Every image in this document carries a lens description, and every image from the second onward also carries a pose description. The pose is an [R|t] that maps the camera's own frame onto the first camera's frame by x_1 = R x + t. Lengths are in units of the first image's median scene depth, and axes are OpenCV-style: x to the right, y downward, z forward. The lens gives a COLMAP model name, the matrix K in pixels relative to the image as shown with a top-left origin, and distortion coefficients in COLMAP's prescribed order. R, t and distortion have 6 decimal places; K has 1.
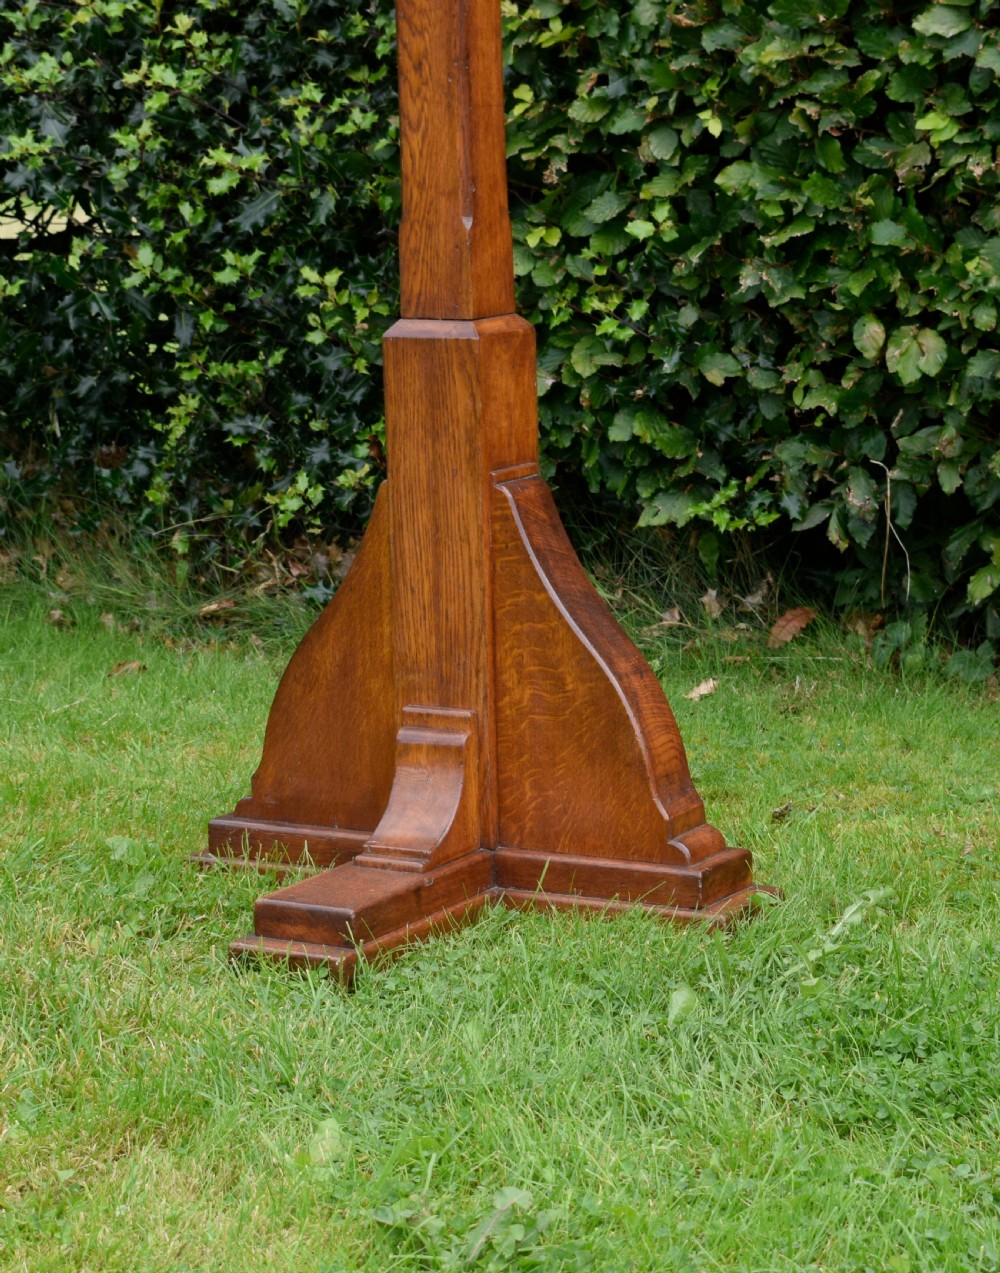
lens RADIAL K [[3723.2, 0, 520.4], [0, 3723.2, 640.1], [0, 0, 1]] dist [0.058020, -0.780604]
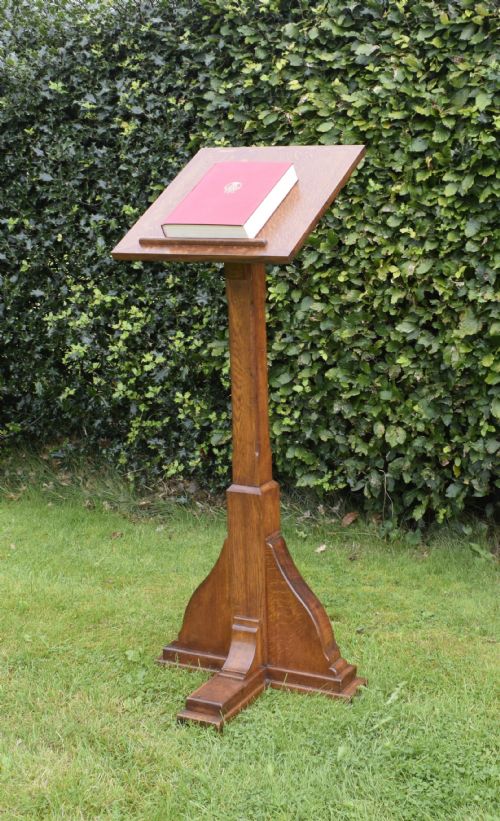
lens RADIAL K [[1274.5, 0, 292.5], [0, 1274.5, 400.3], [0, 0, 1]] dist [-0.002983, -0.098873]
pose [[0.997684, -0.010672, 0.067178, -0.037397], [0.008260, 0.999315, 0.036077, -0.134850], [-0.067517, -0.035439, 0.997089, 0.024173]]
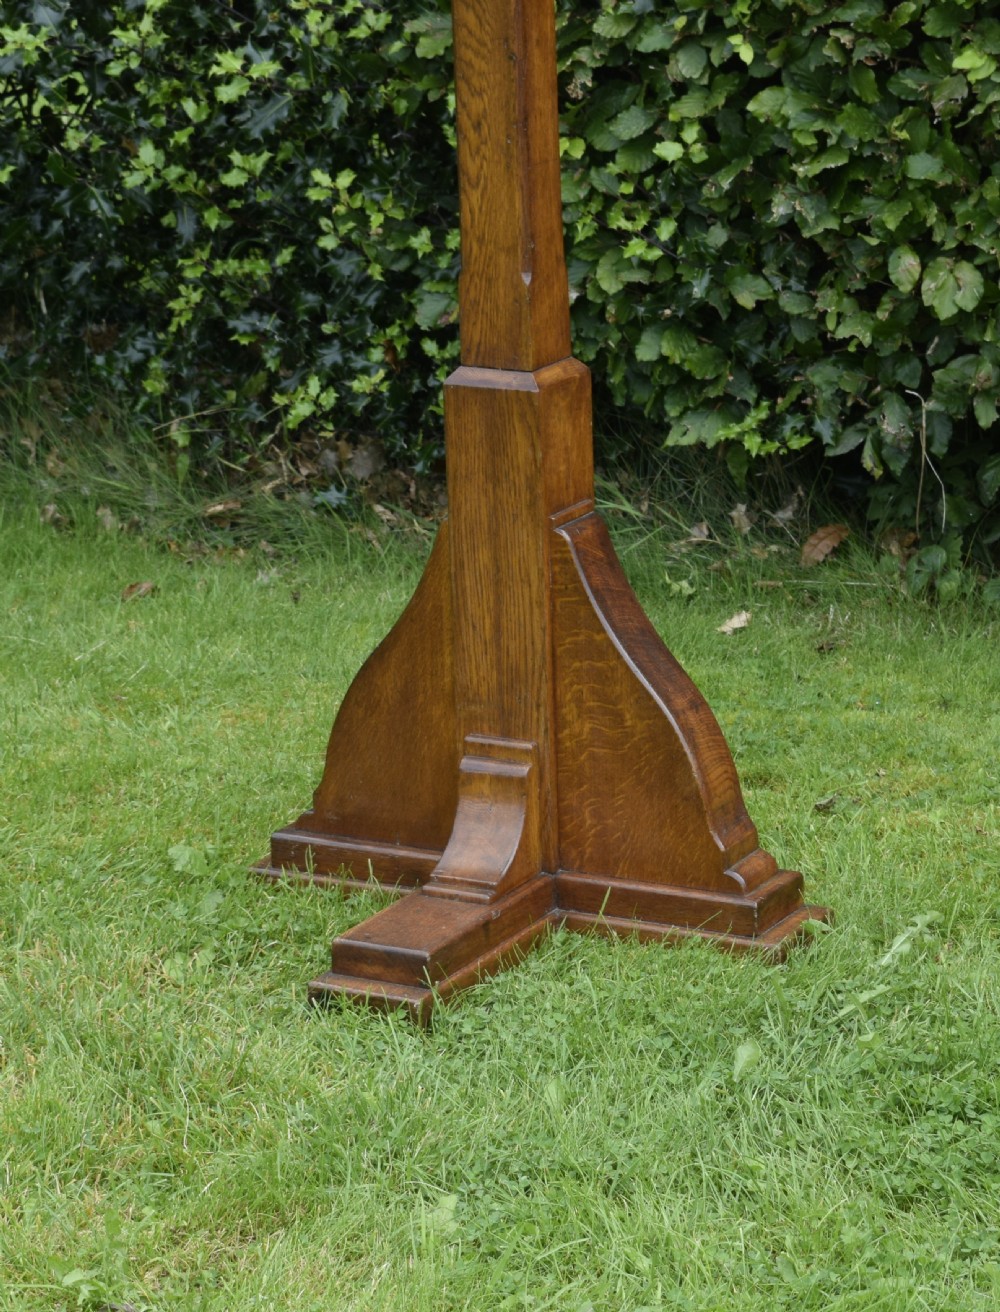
lens RADIAL K [[4485.1, 0, 626.9], [0, 4485.1, 659.3], [0, 0, 1]] dist [0.094406, -1.422190]
pose [[0.999132, -0.011360, 0.040087, -0.026933], [0.007271, 0.994889, 0.100709, -0.095148], [-0.041027, -0.100330, 0.994108, -0.175319]]
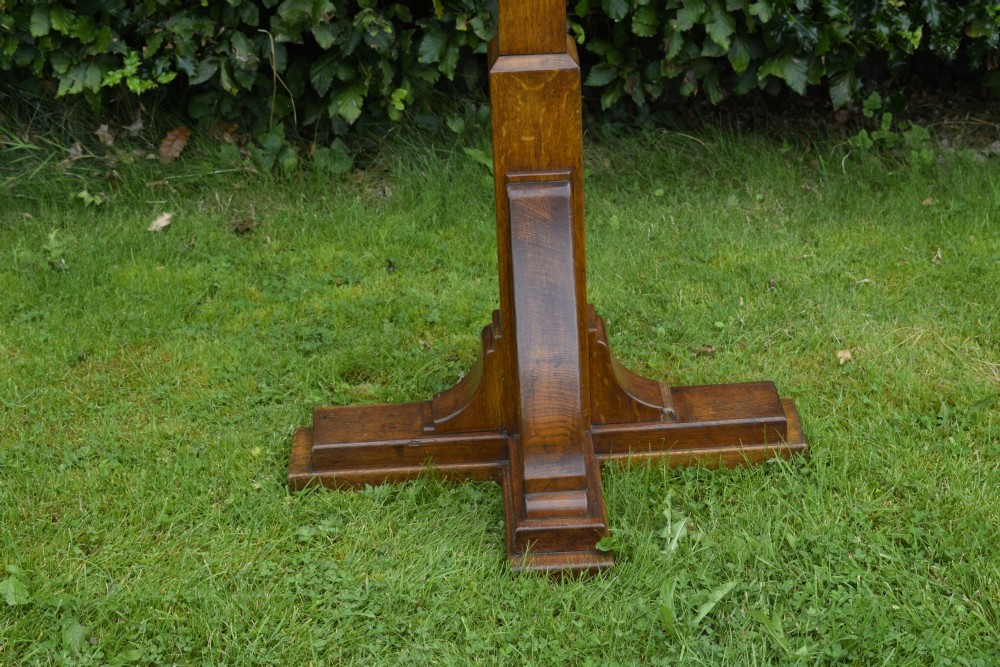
lens RADIAL K [[2067.0, 0, 498.9], [0, 2067.0, 355.7], [0, 0, 1]] dist [-0.021664, -0.029826]
pose [[0.840233, -0.254474, 0.478803, -0.210140], [0.110700, 0.944940, 0.307952, -0.151887], [-0.530805, -0.205748, 0.822139, 0.319557]]
